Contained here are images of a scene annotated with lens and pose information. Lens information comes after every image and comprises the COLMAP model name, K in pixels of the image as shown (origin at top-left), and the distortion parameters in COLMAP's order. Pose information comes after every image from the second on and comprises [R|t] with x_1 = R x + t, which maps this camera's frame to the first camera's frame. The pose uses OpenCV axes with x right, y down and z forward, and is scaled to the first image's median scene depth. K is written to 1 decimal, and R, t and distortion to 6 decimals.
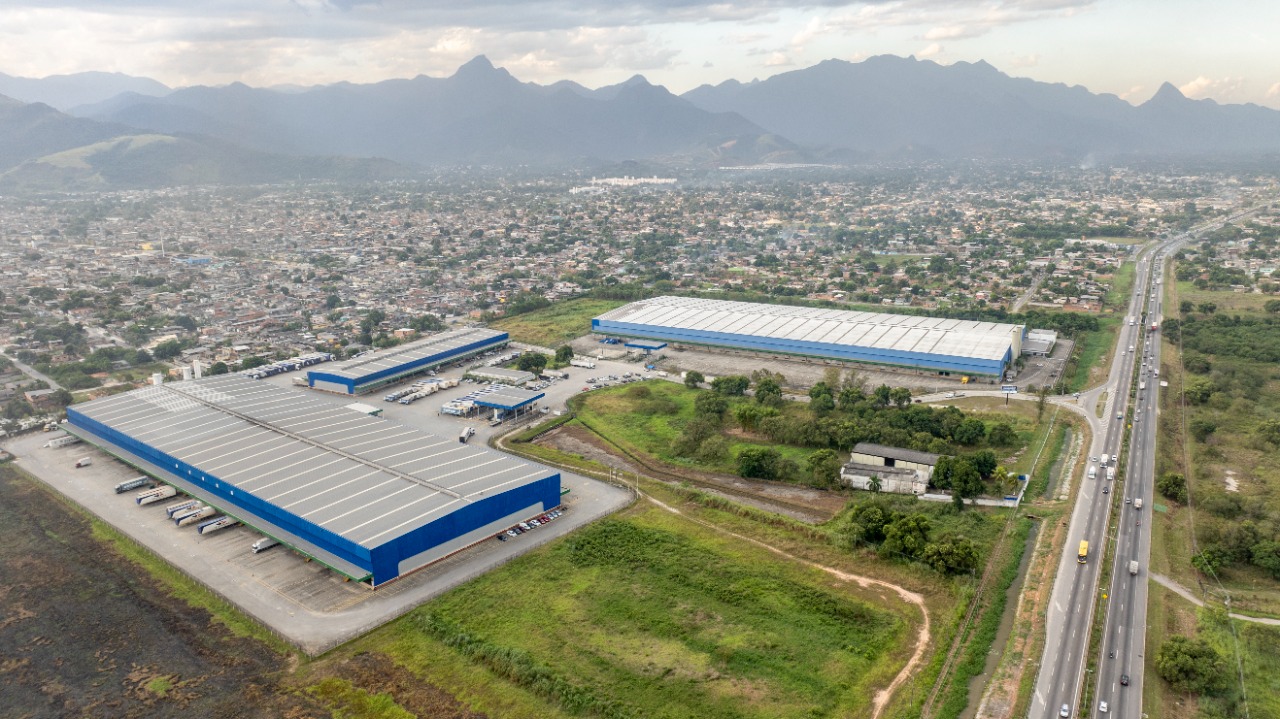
lens RADIAL K [[900.2, 0, 647.2], [0, 900.2, 358.6], [0, 0, 1]] dist [-0.039644, 0.044023]
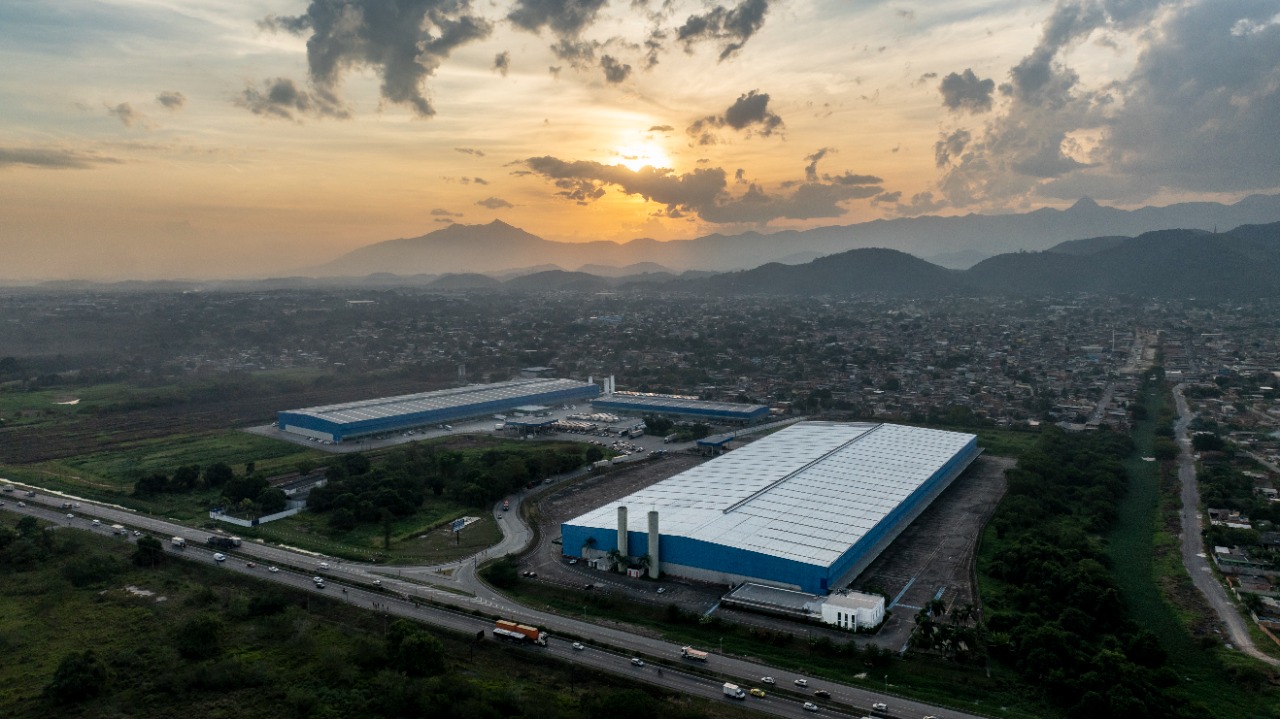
lens RADIAL K [[900.2, 0, 647.2], [0, 900.2, 358.6], [0, 0, 1]] dist [-0.039644, 0.044023]
pose [[-0.016800, 0.108320, -0.993974, 1.094049], [-0.227950, 0.967520, 0.109290, -0.219162], [0.973528, 0.228412, 0.008438, 1.036397]]
